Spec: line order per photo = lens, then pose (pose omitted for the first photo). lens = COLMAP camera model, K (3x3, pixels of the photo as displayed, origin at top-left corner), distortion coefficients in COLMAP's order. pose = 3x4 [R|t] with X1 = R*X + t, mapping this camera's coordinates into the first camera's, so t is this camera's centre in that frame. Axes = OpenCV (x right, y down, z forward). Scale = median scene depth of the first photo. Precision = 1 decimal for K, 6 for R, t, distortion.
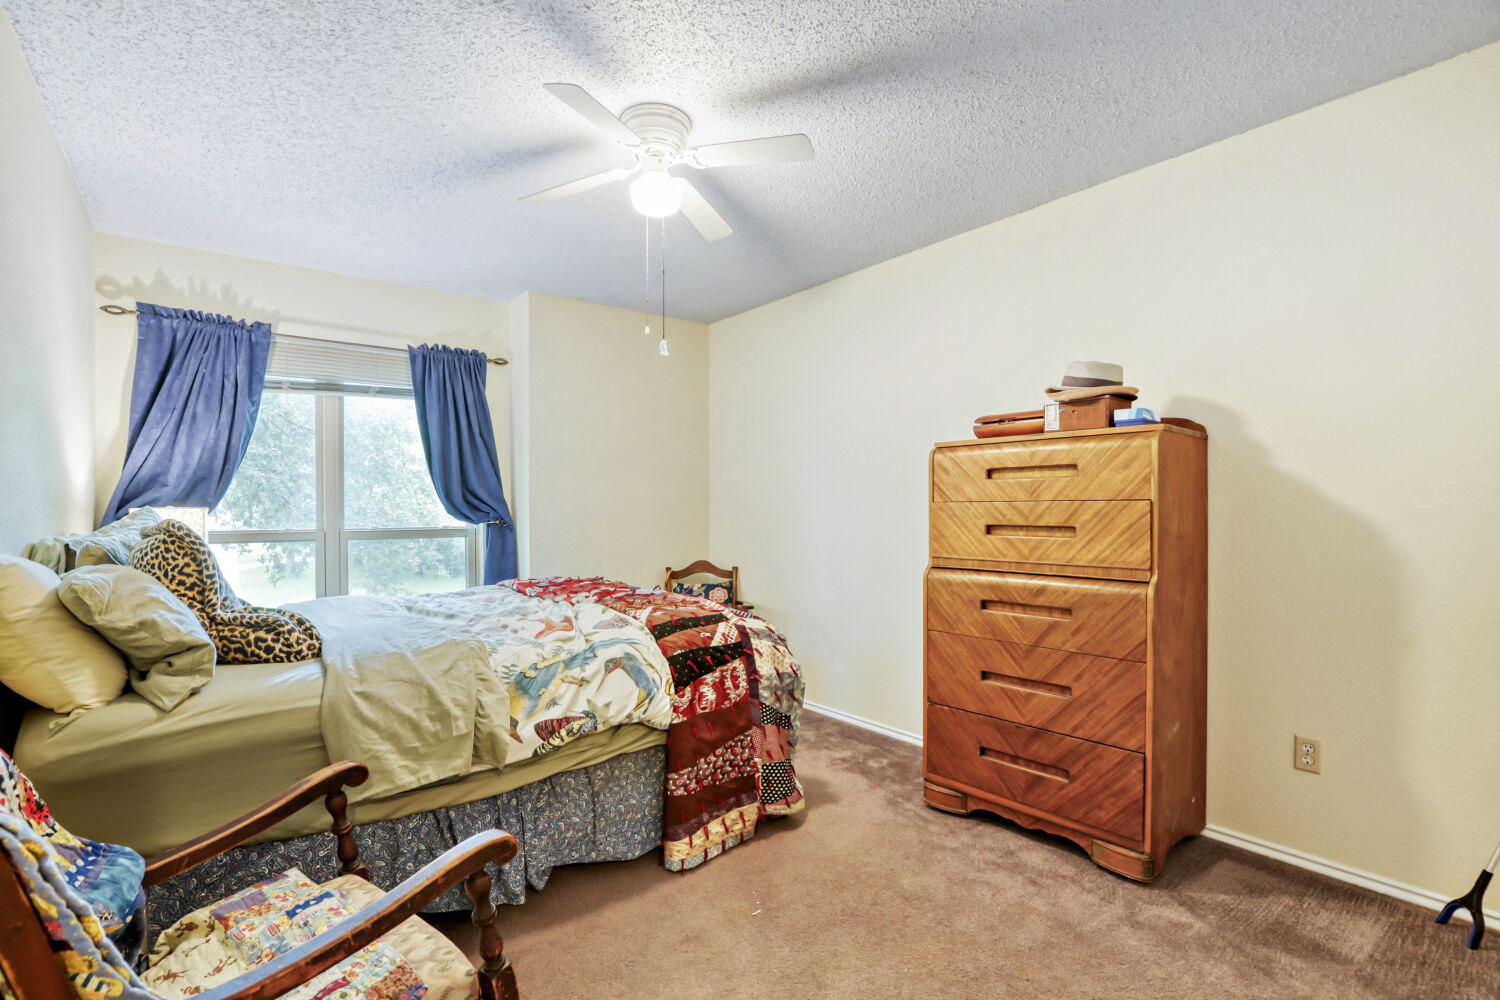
lens RADIAL K [[694.1, 0, 742.8], [0, 694.1, 513.1], [0, 0, 1]] dist [-0.017400, -0.003179]
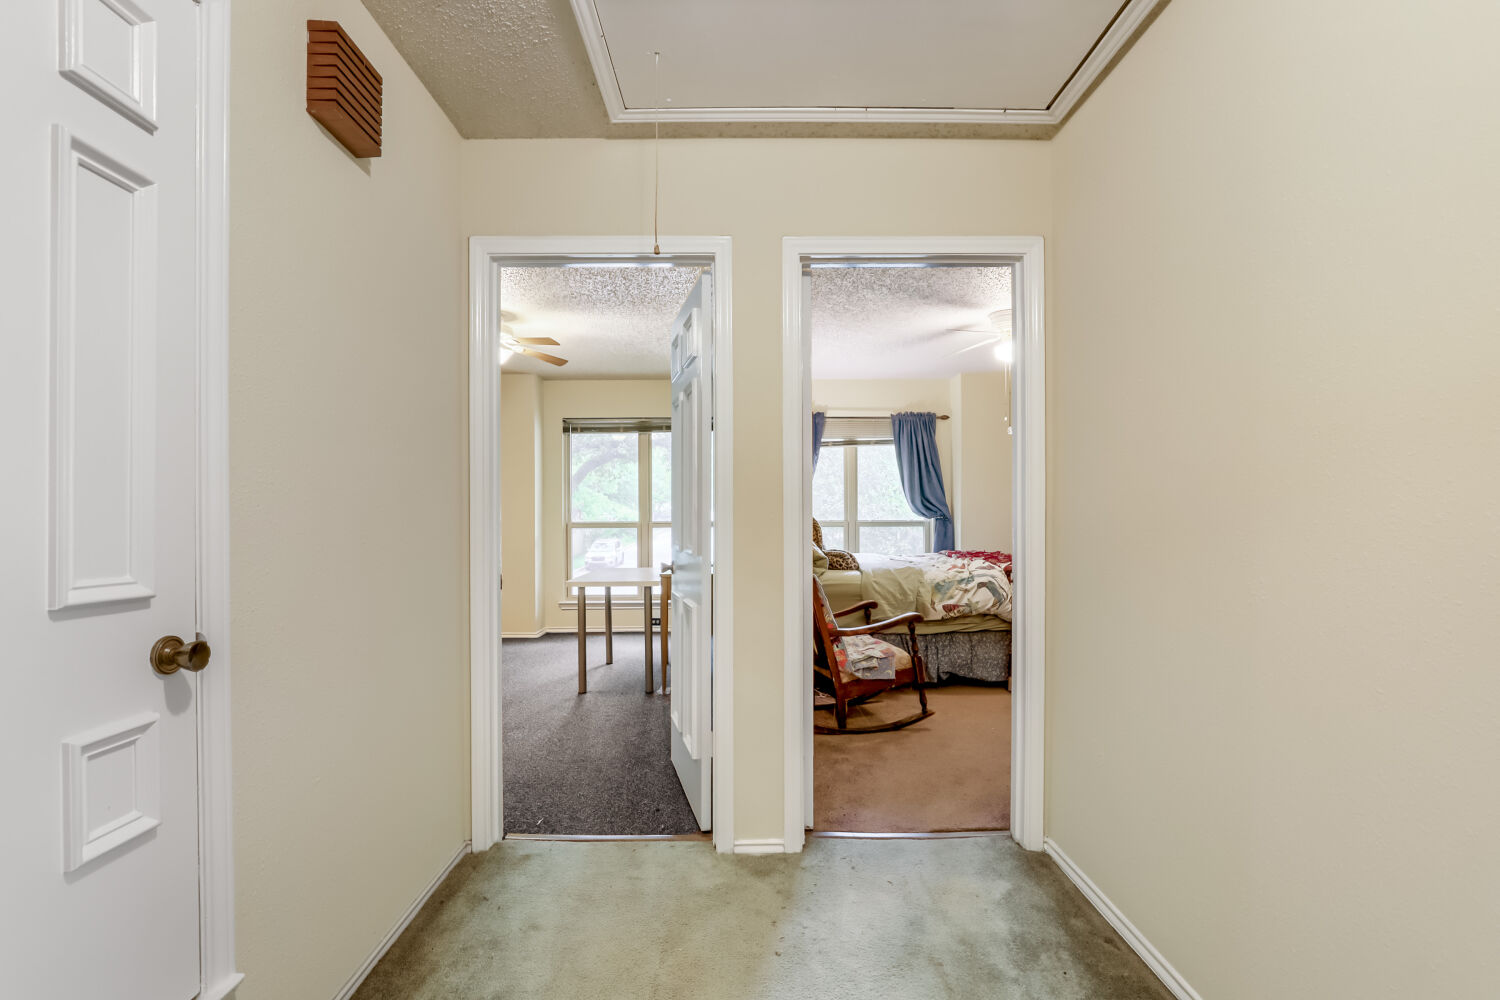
lens RADIAL K [[642.8, 0, 743.6], [0, 642.8, 512.1], [0, 0, 1]] dist [-0.023931, 0.001586]
pose [[0.782054, 0.006784, -0.623174, 0.464521], [-0.005903, 0.999977, 0.003478, -0.004775], [0.623183, 0.000959, 0.782075, -0.985231]]
